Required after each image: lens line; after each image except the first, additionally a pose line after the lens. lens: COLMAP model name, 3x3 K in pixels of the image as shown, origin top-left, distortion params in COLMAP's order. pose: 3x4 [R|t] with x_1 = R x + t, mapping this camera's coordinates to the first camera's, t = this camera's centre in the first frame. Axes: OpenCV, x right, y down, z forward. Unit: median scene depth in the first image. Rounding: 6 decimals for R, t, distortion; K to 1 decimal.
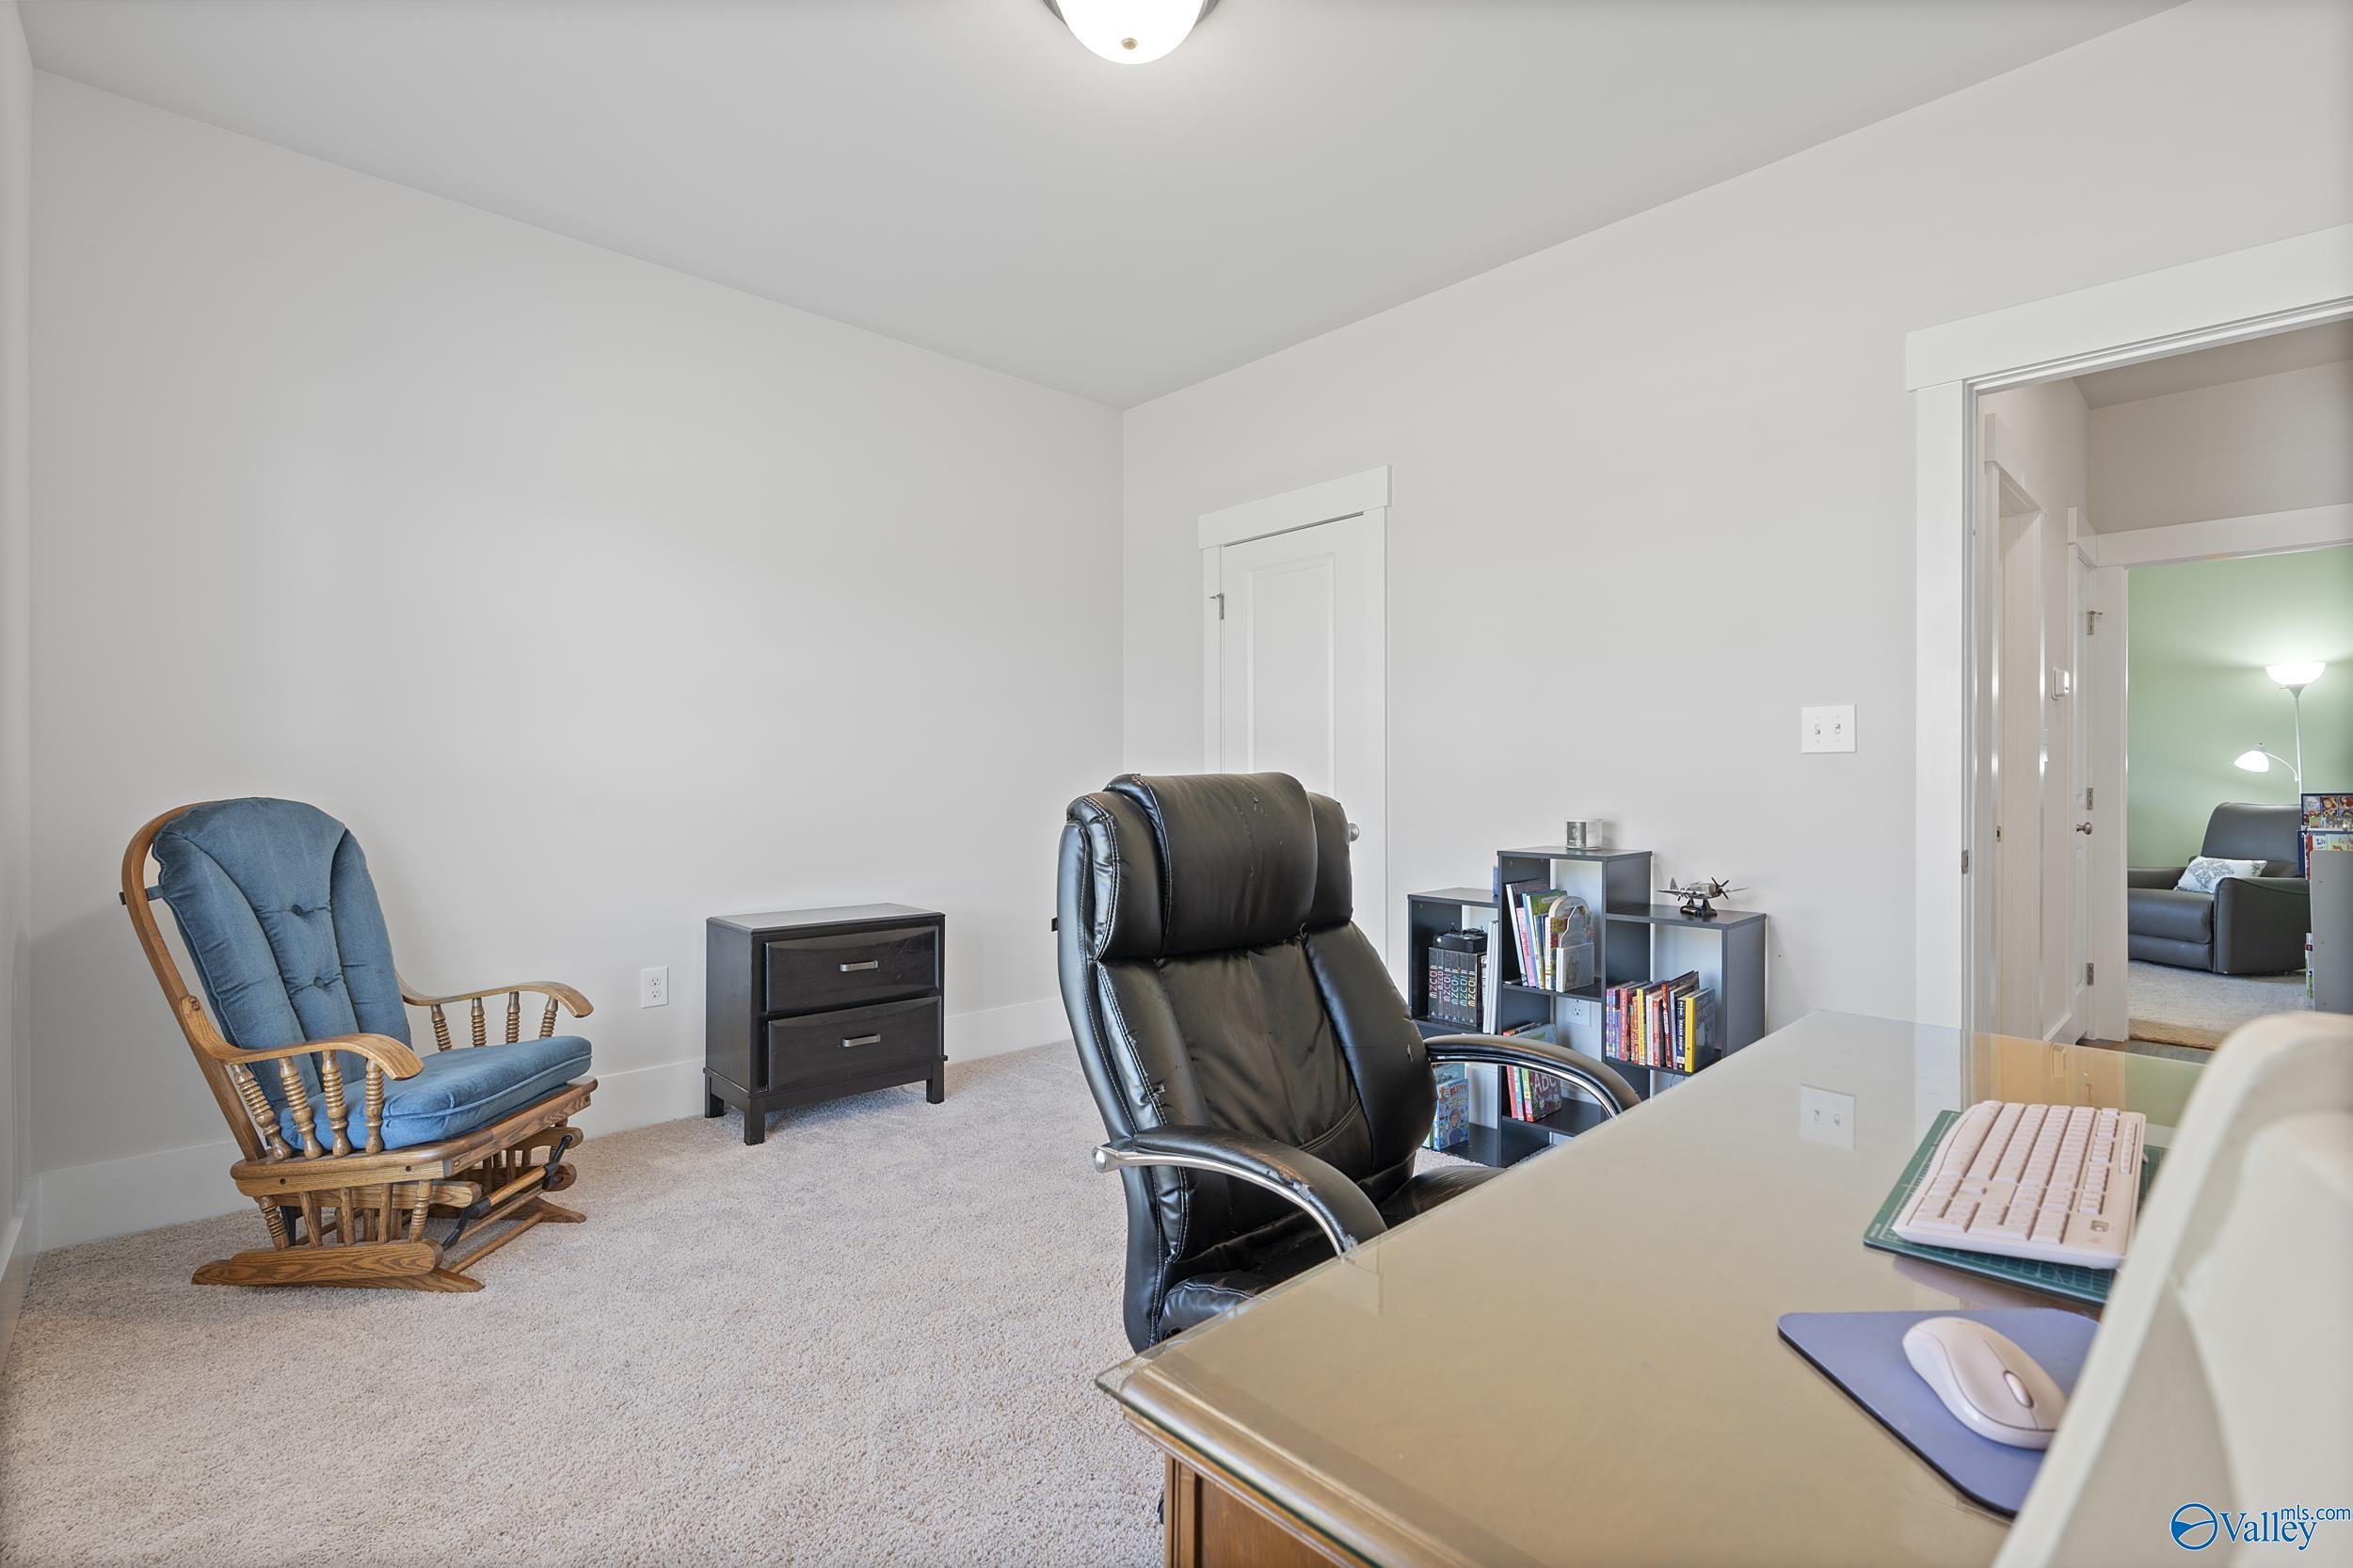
lens RADIAL K [[1056.7, 0, 1170.9], [0, 1056.7, 774.0], [0, 0, 1]] dist [-0.007594, 0.002181]
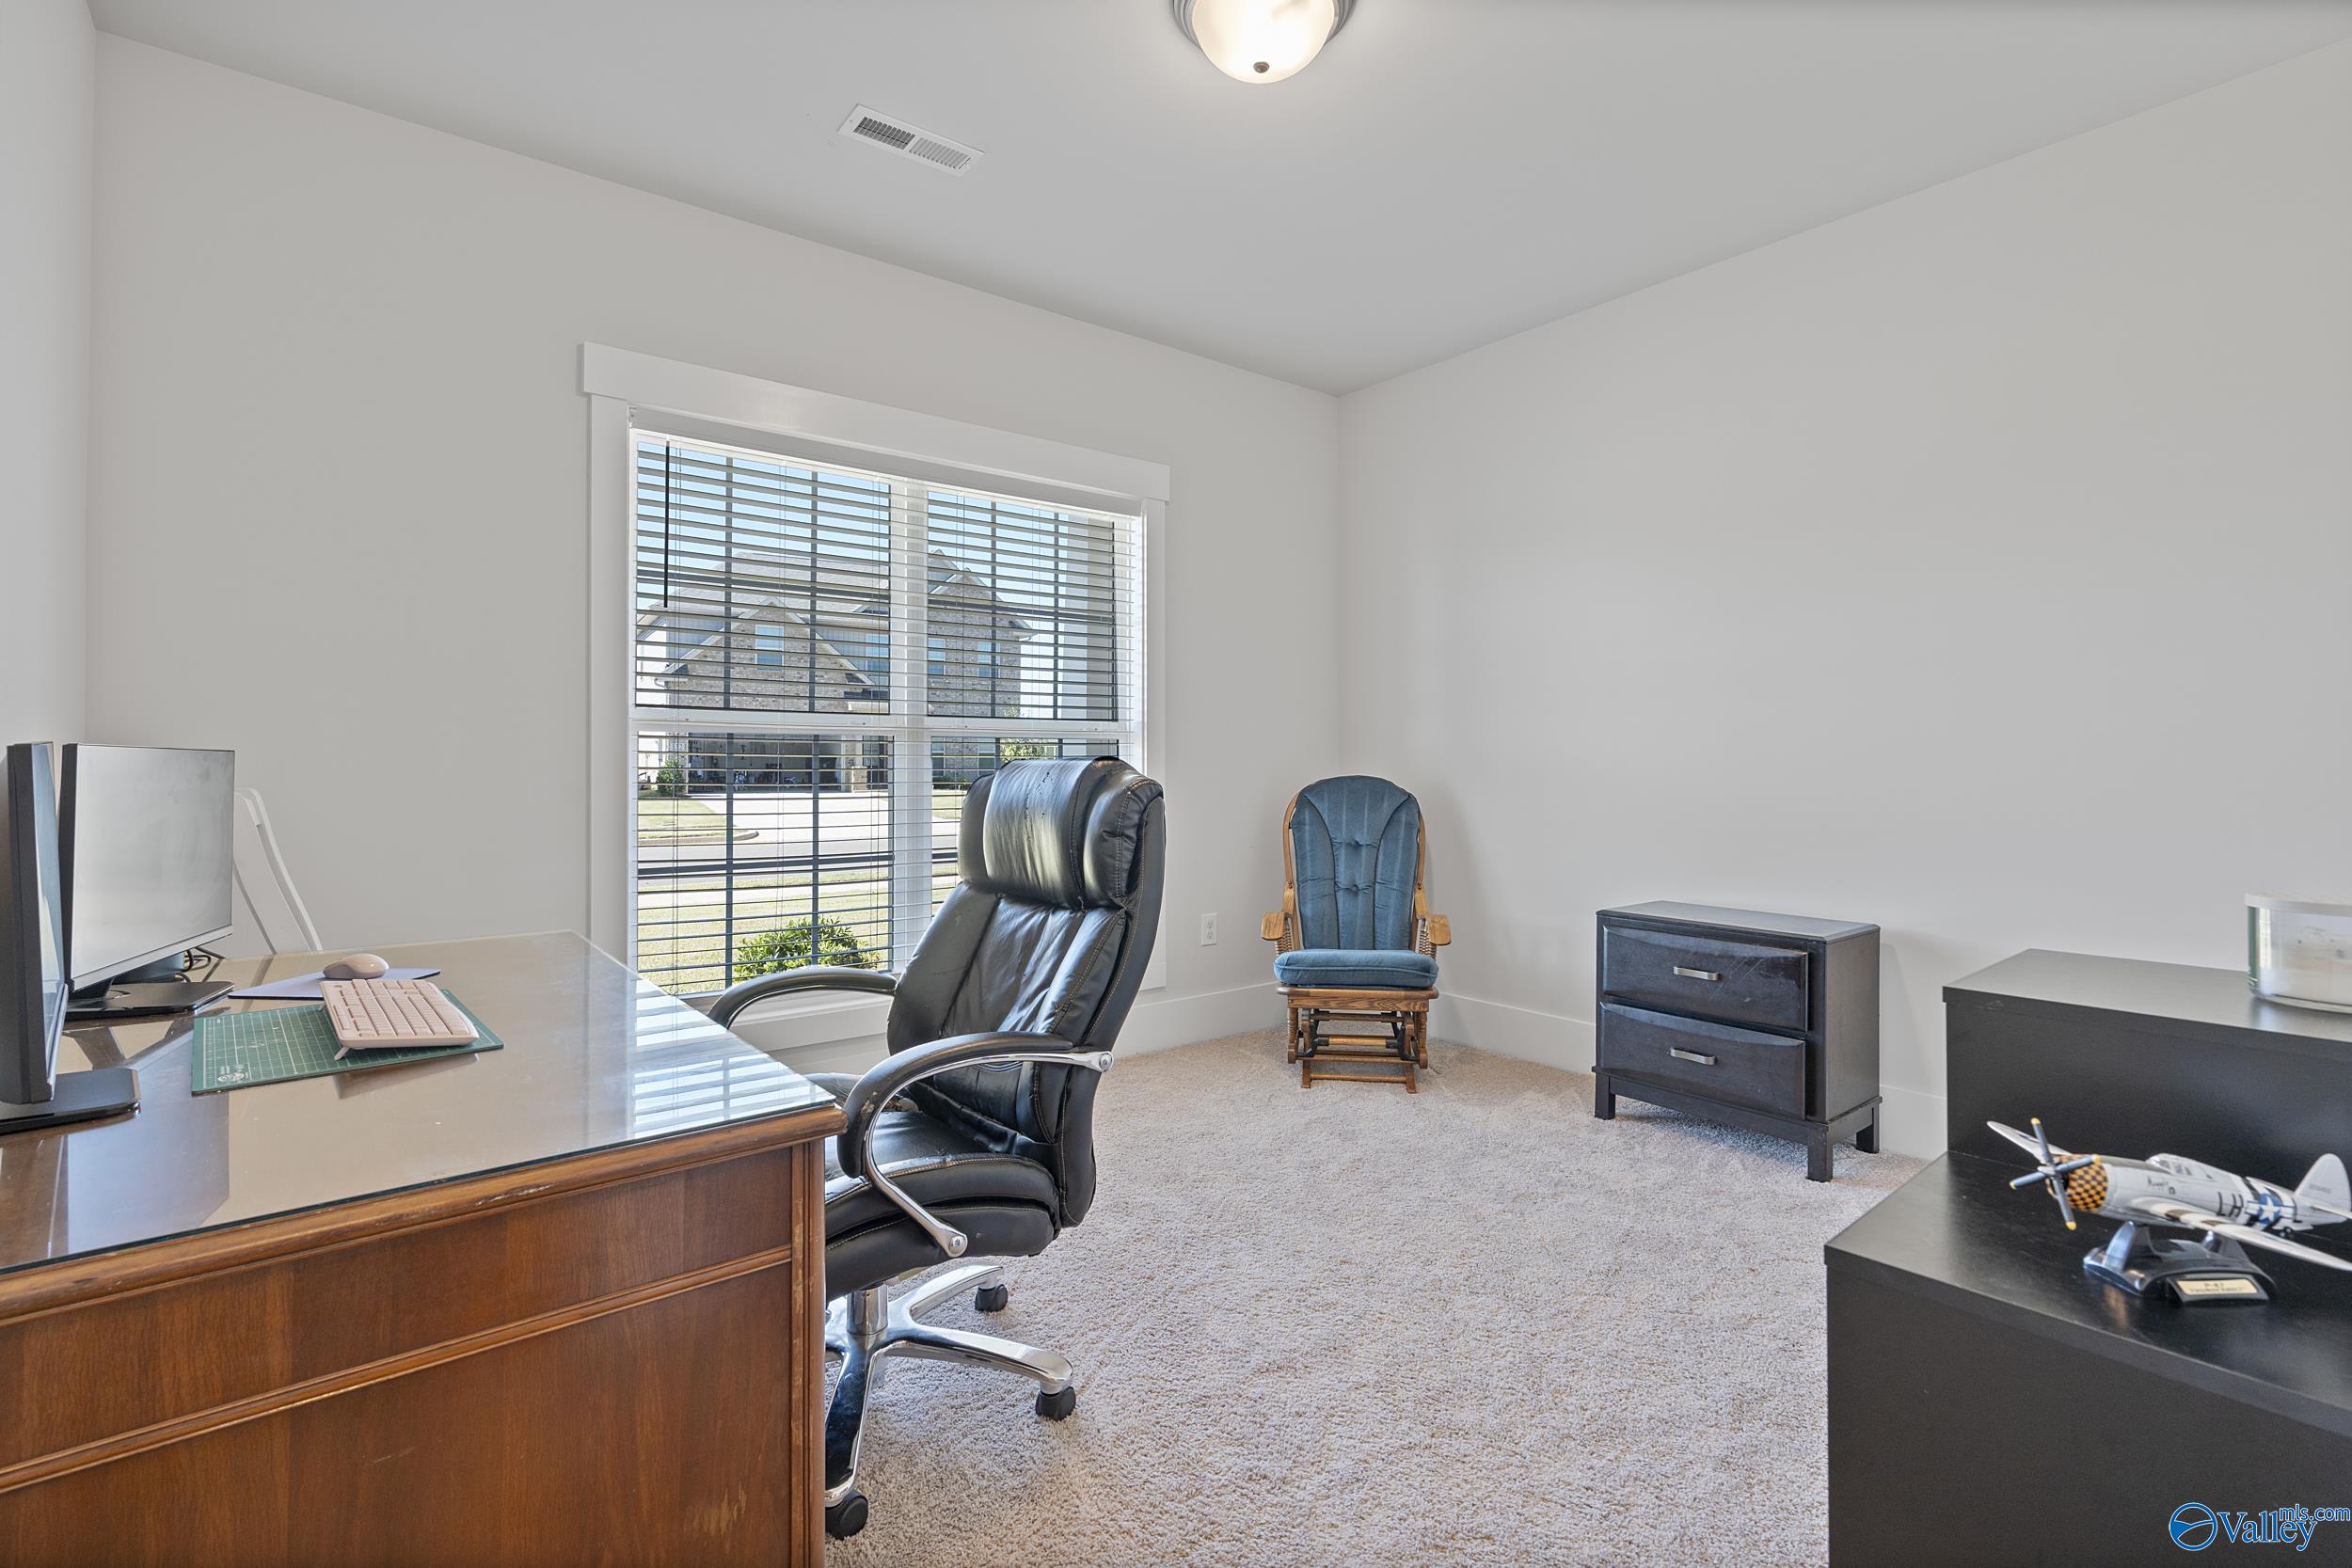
lens RADIAL K [[1056.1, 0, 1163.1], [0, 1056.1, 783.2], [0, 0, 1]] dist [-0.007594, 0.002181]
pose [[-0.098503, 0.018564, -0.994964, 0.688663], [0.003494, 0.999826, 0.018309, 0.004057], [0.995131, -0.001672, -0.098551, 0.700139]]
